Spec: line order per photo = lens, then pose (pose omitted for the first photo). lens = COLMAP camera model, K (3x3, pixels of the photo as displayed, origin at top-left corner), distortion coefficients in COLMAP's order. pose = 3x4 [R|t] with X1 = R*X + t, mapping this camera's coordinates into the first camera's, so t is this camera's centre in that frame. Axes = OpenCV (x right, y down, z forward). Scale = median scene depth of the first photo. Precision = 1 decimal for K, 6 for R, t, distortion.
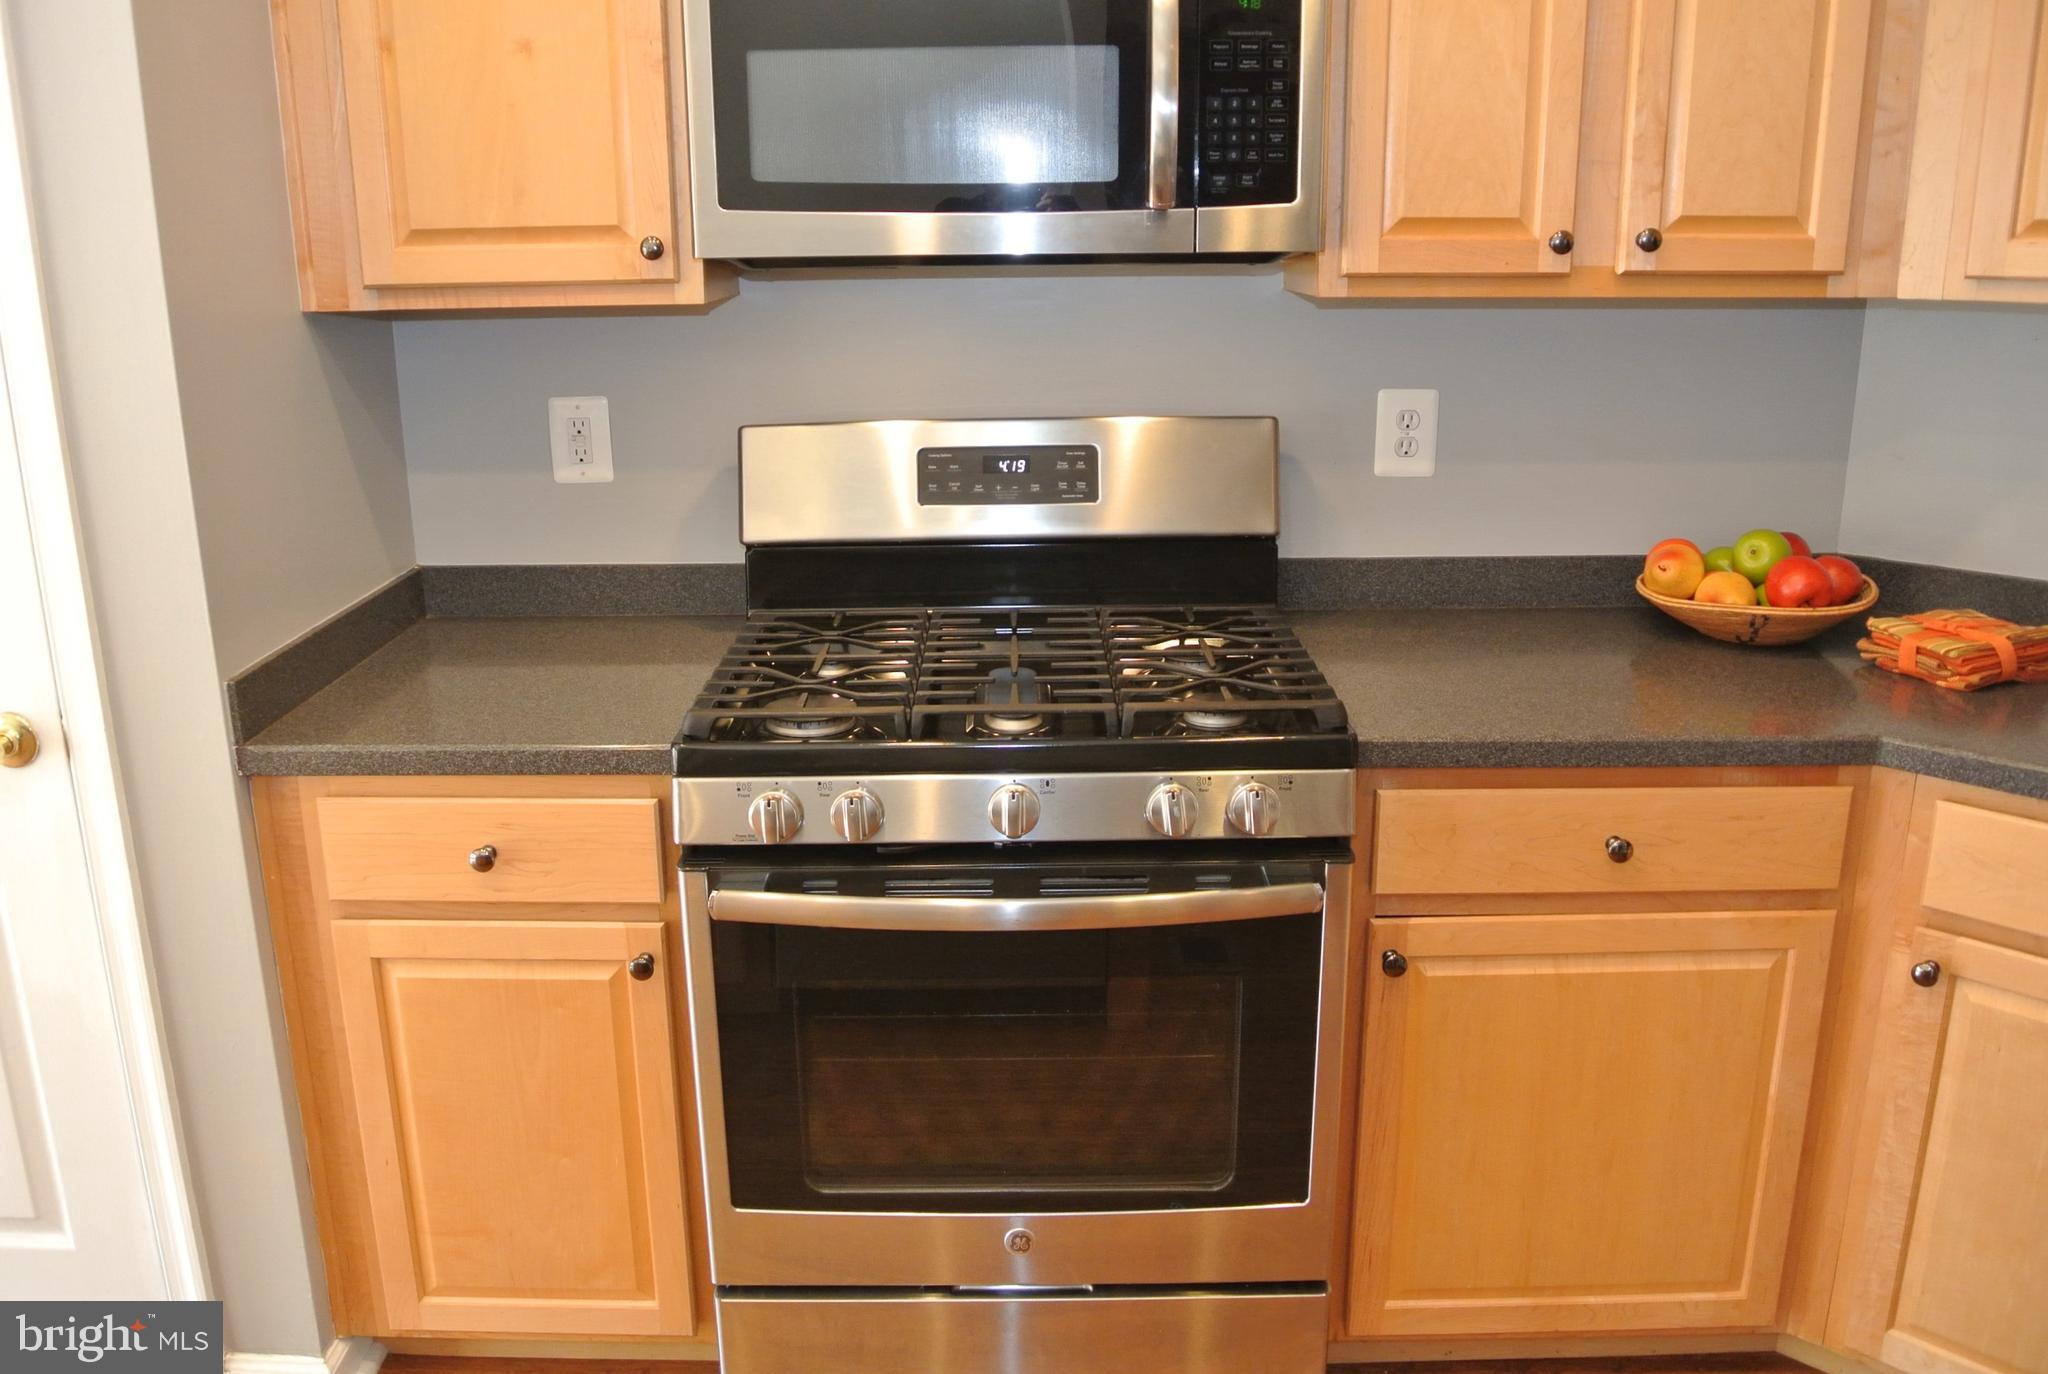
lens RADIAL K [[1774.1, 0, 1024.0], [0, 1774.1, 687.0], [0, 0, 1]] dist [-0.083024, -0.002084]
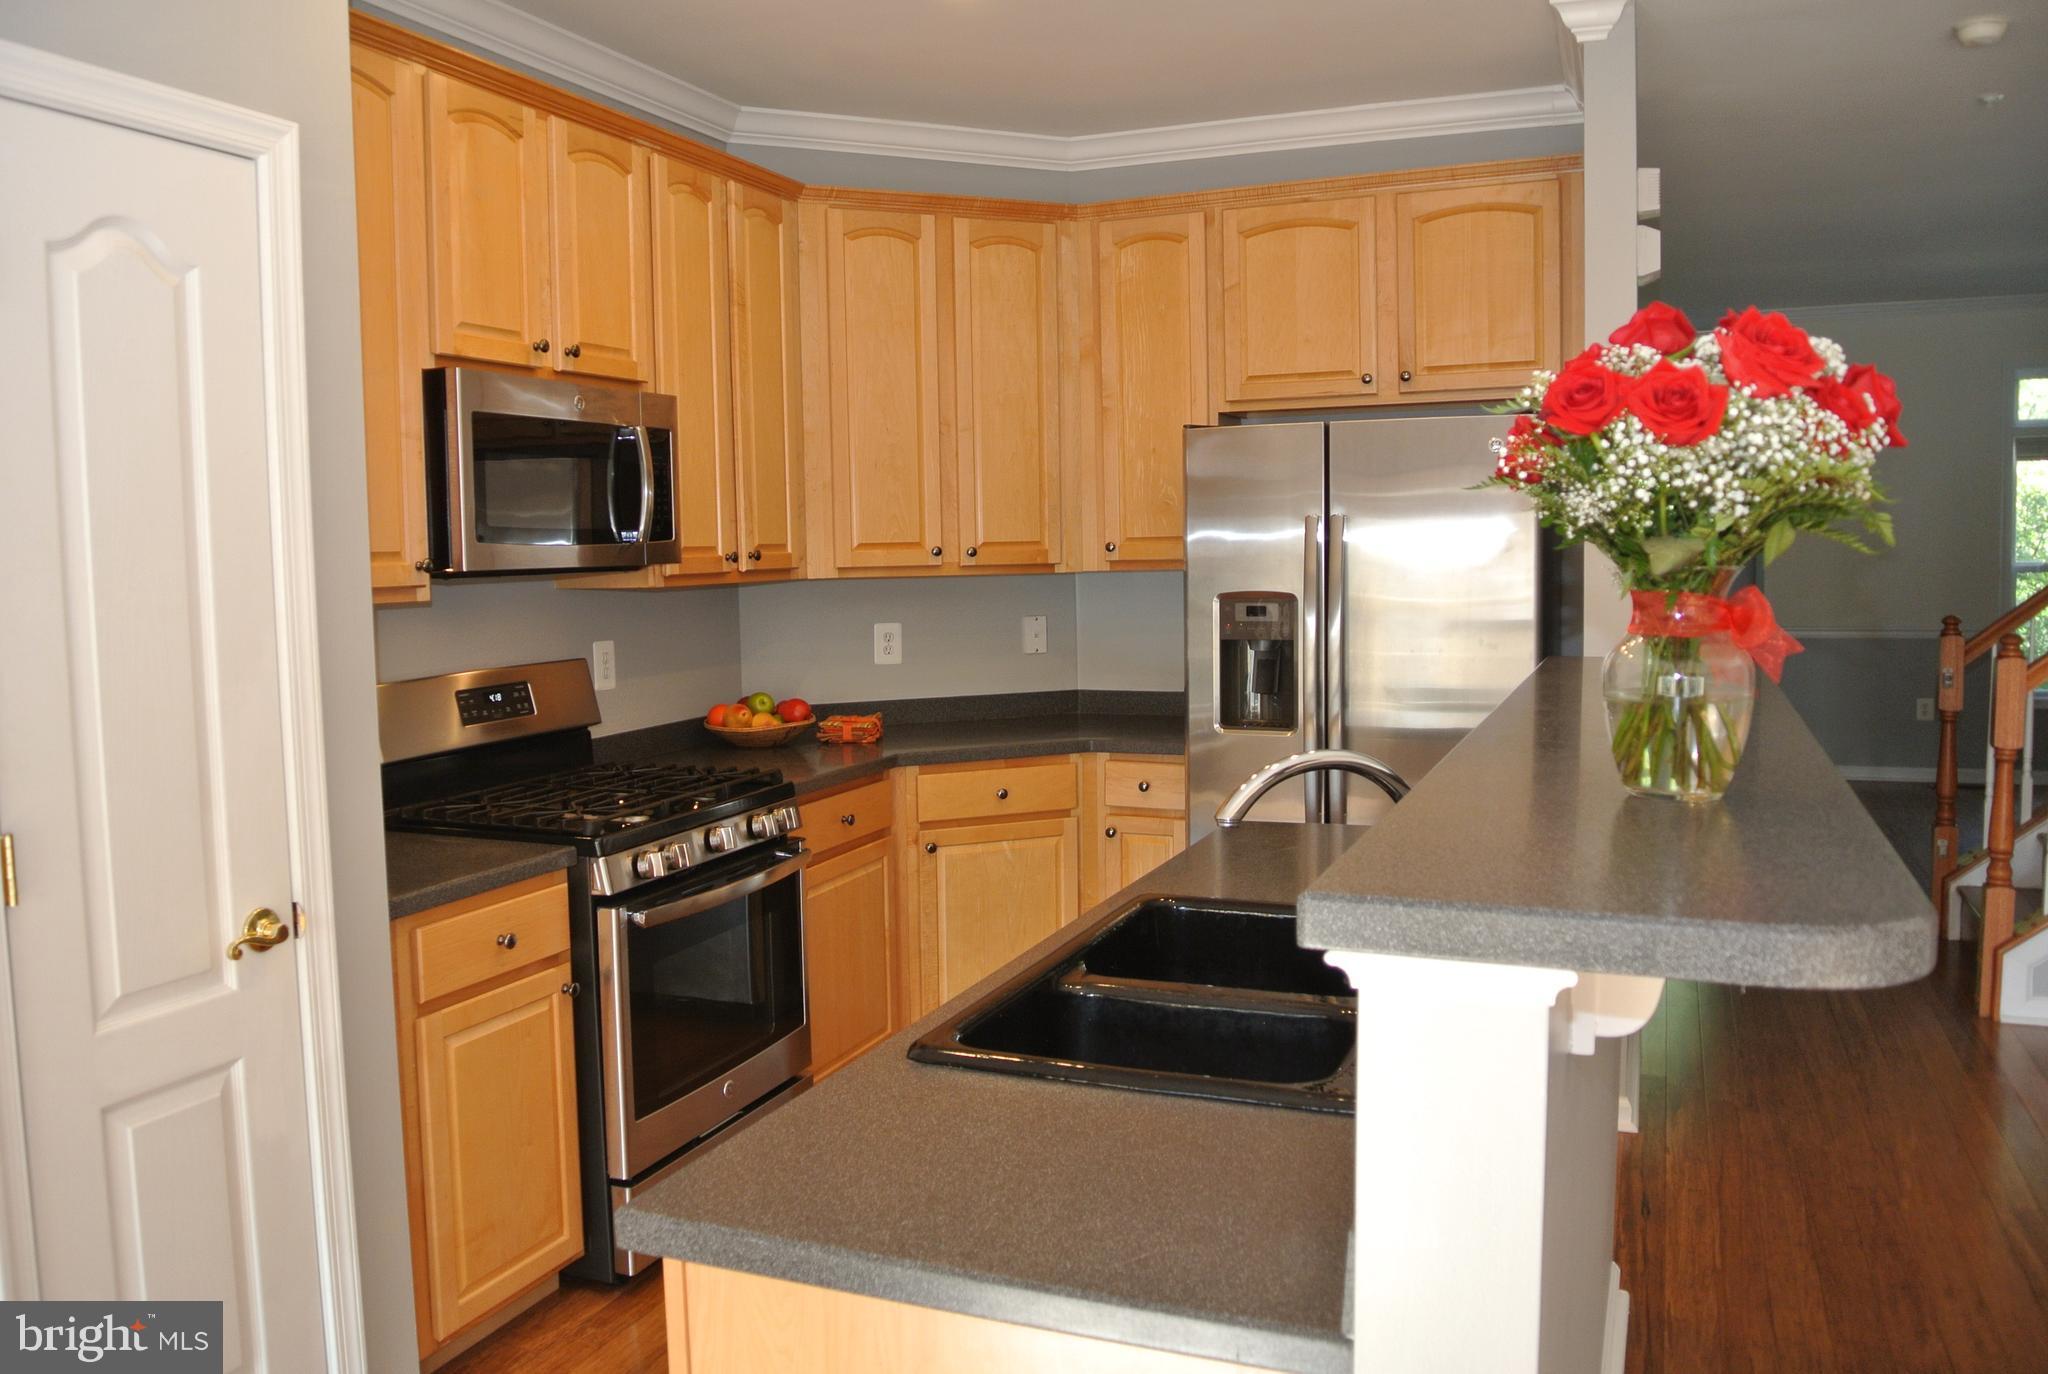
lens RADIAL K [[1654.3, 0, 1024.0], [0, 1654.3, 687.0], [0, 0, 1]] dist [-0.006992, -0.005514]
pose [[0.347059, -0.073910, 0.934926, -1.436831], [0.250214, 0.968052, -0.016354, 0.016777], [-0.903849, 0.239607, 0.354464, 0.016116]]
